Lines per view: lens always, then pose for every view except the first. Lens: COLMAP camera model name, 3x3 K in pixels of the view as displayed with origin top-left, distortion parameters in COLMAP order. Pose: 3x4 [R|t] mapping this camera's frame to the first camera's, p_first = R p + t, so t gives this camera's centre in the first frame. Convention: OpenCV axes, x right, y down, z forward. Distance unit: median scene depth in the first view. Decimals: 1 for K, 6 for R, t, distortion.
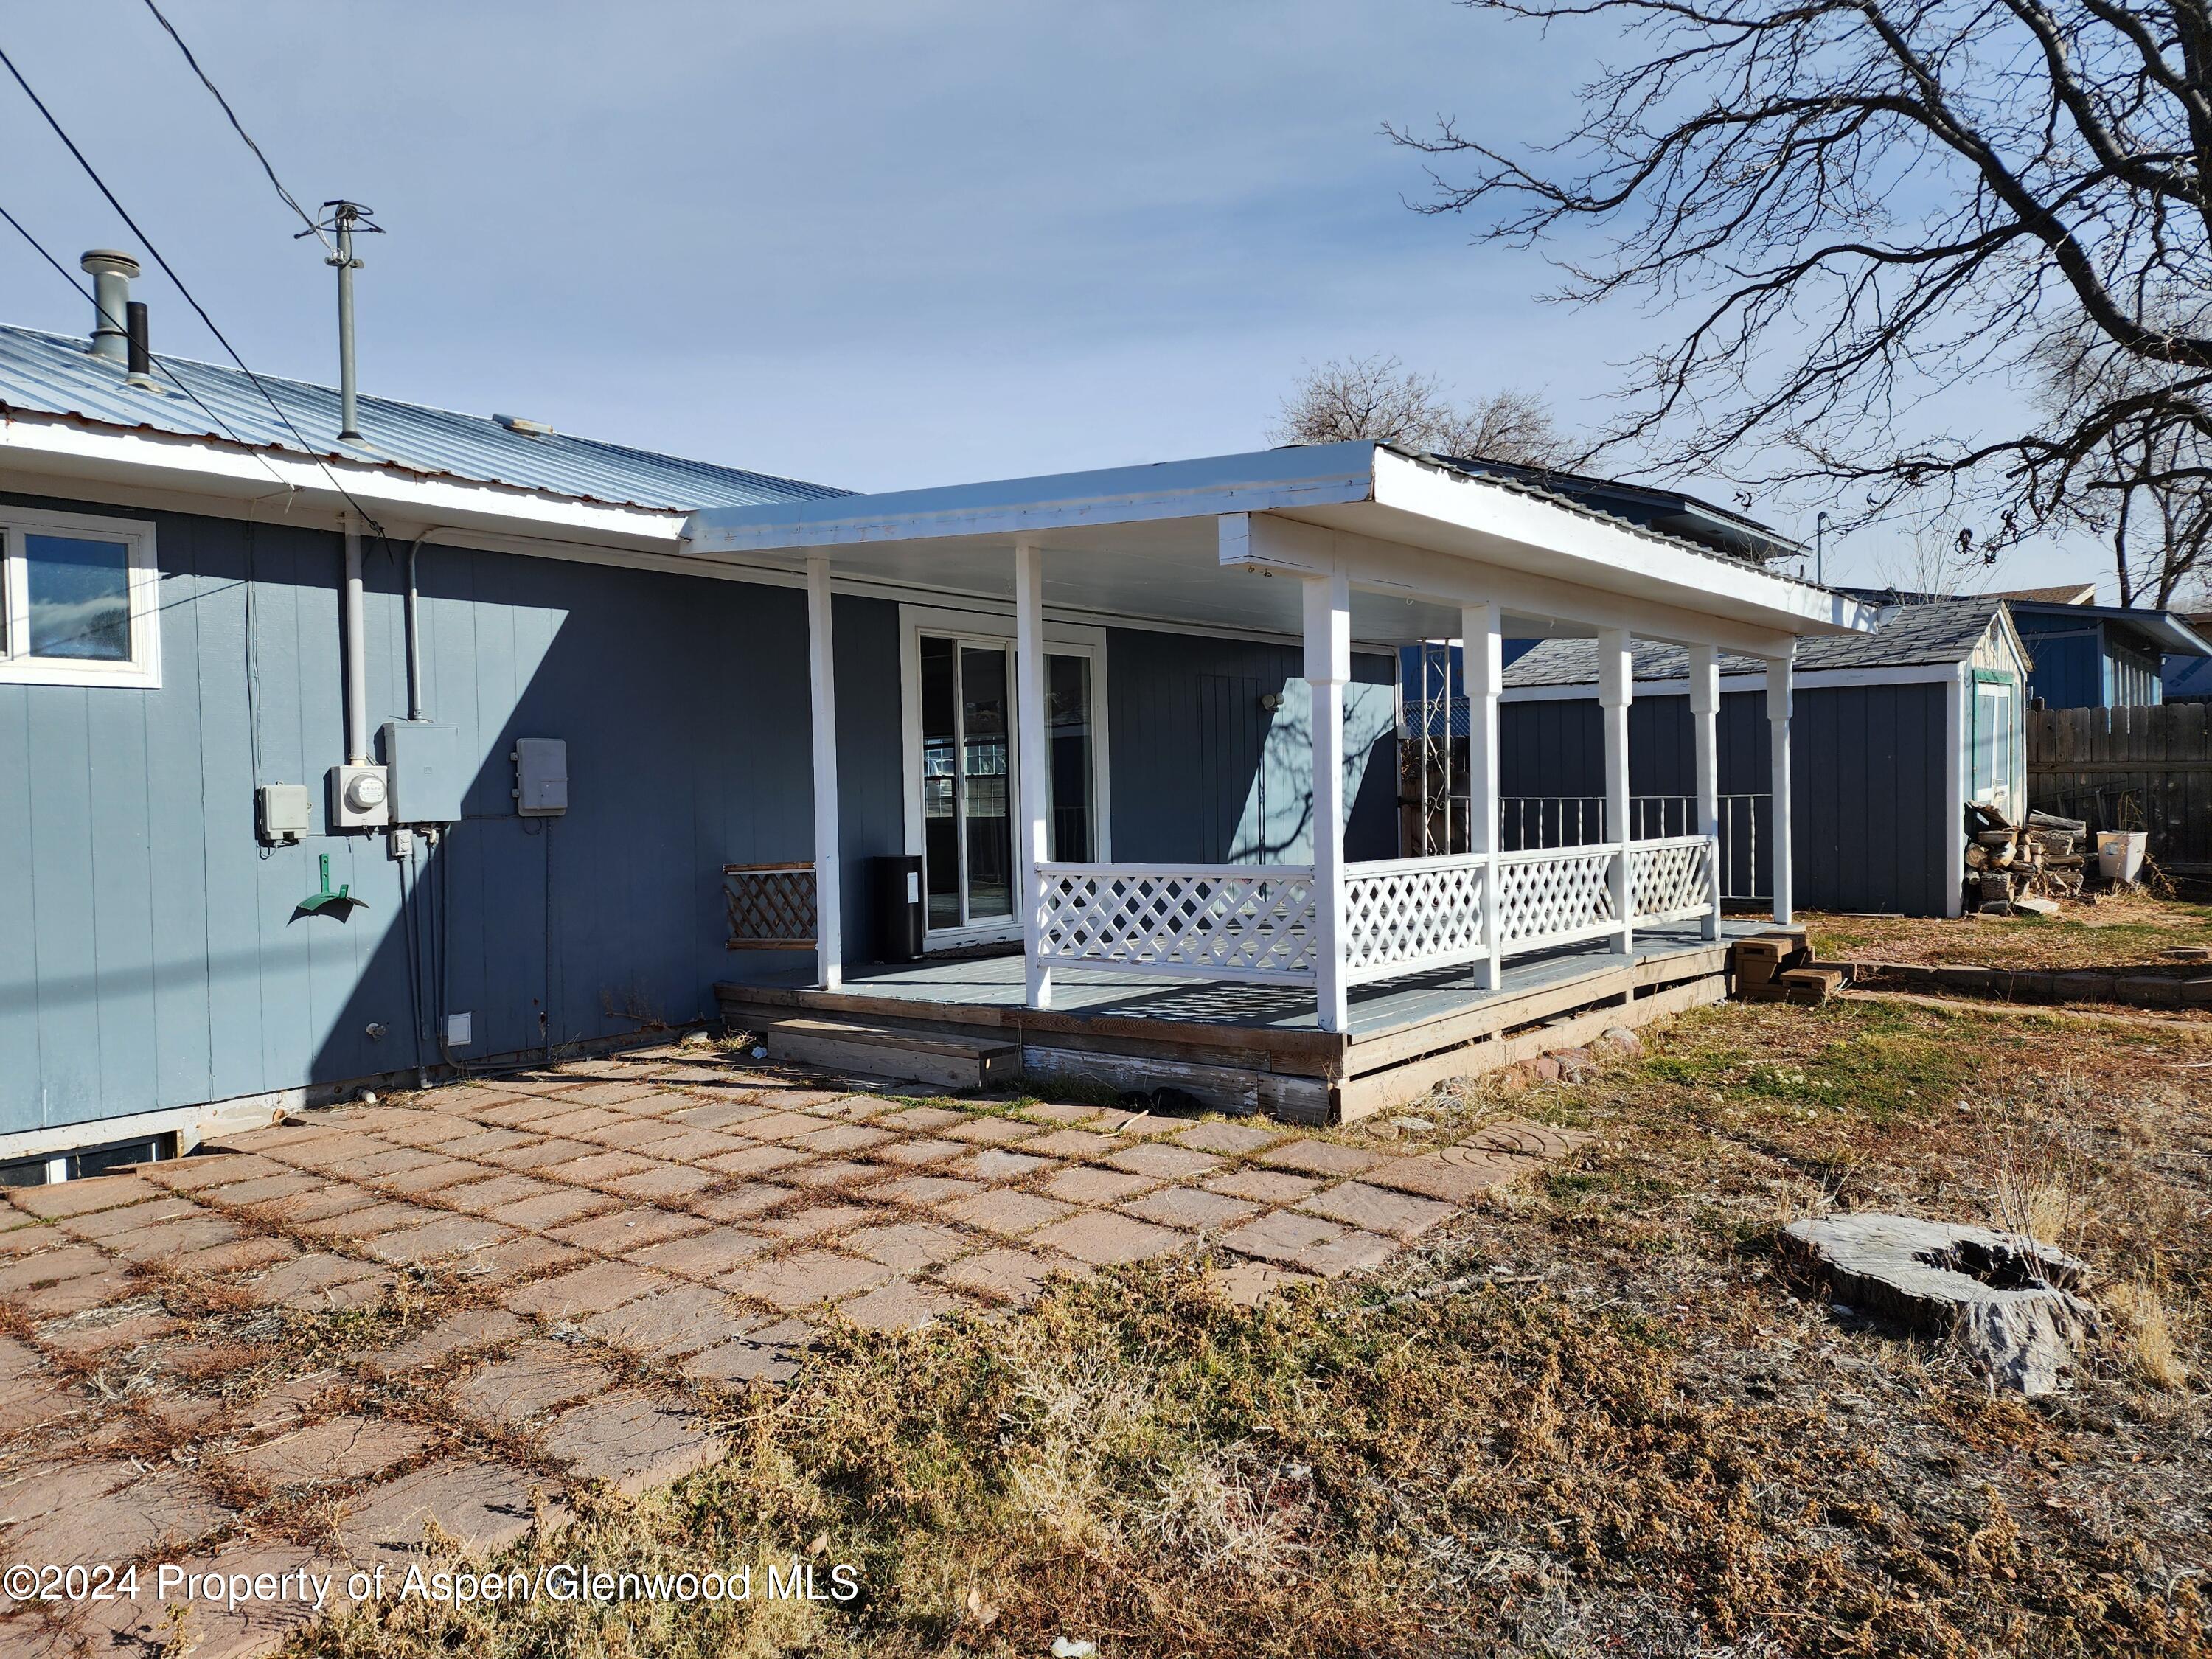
lens RADIAL K [[1481.6, 0, 1104.2], [0, 1481.6, 826.5], [0, 0, 1]] dist [0.069387, -0.063294]
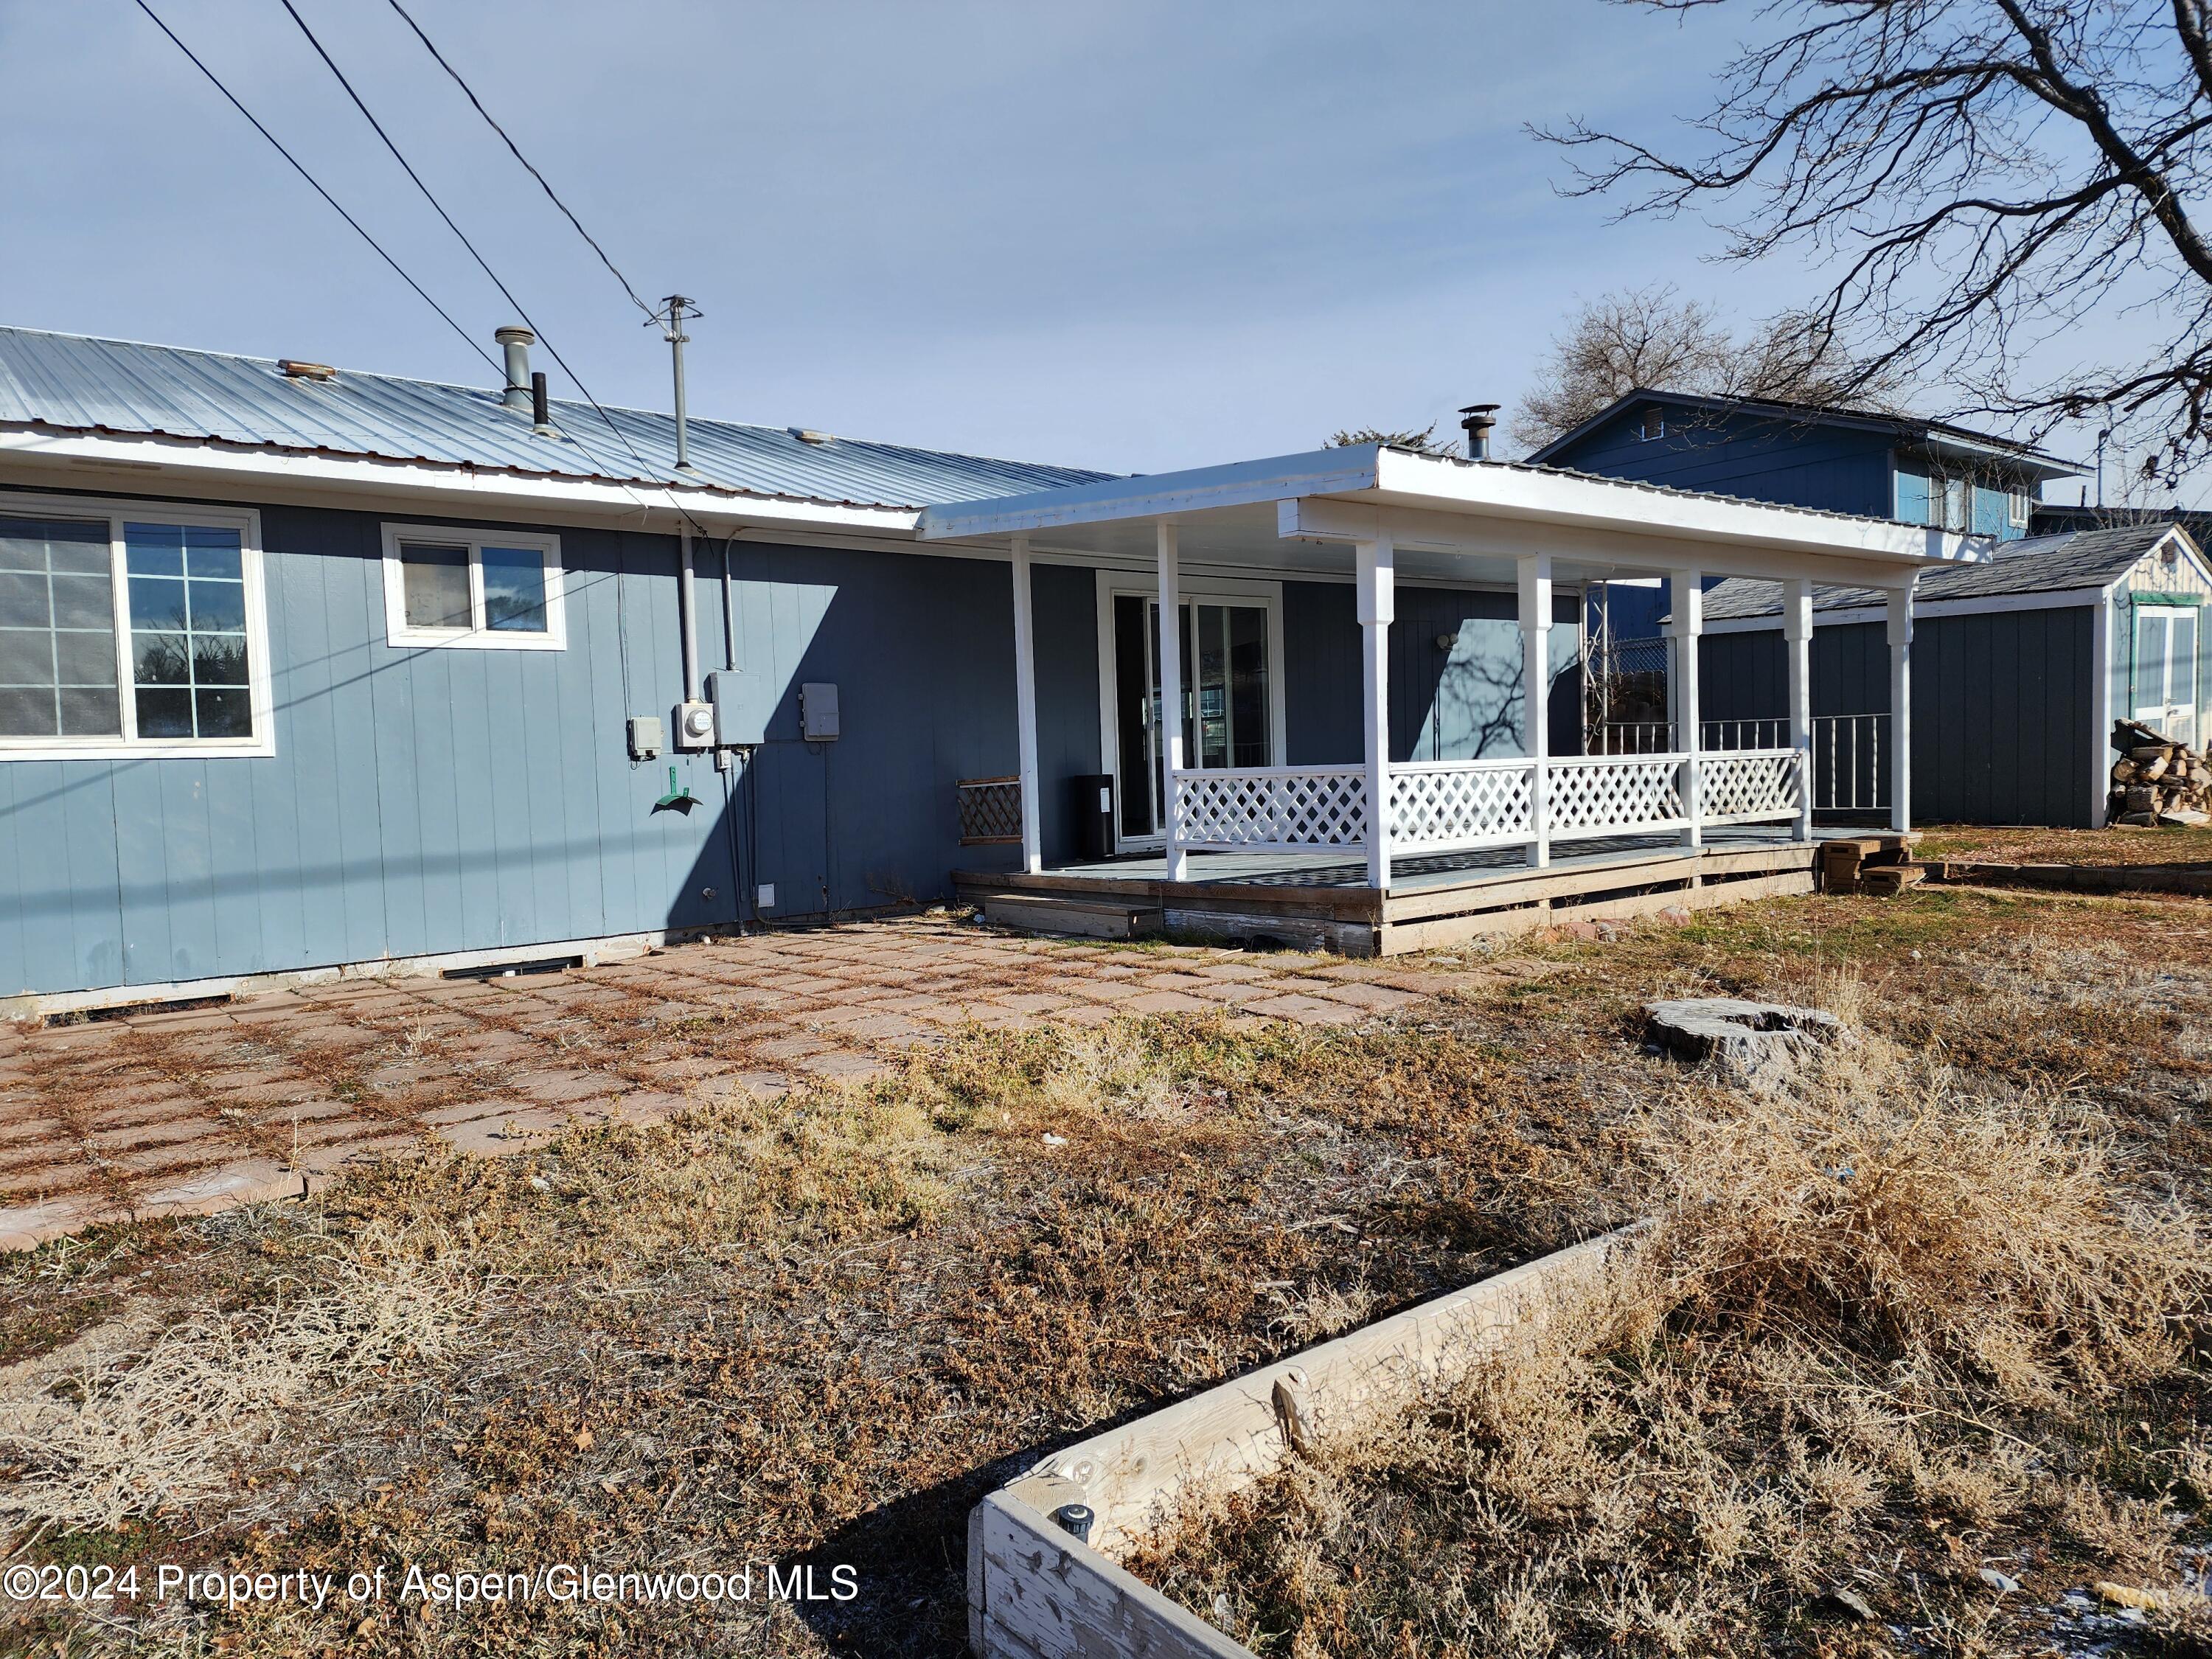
lens RADIAL K [[1481.6, 0, 1118.1], [0, 1481.6, 837.7], [0, 0, 1]] dist [0.069387, -0.063294]
pose [[0.982732, -0.001841, -0.185025, 0.129903], [0.009057, 0.999230, 0.038166, 0.030730], [0.184812, -0.039182, 0.981993, -0.258227]]
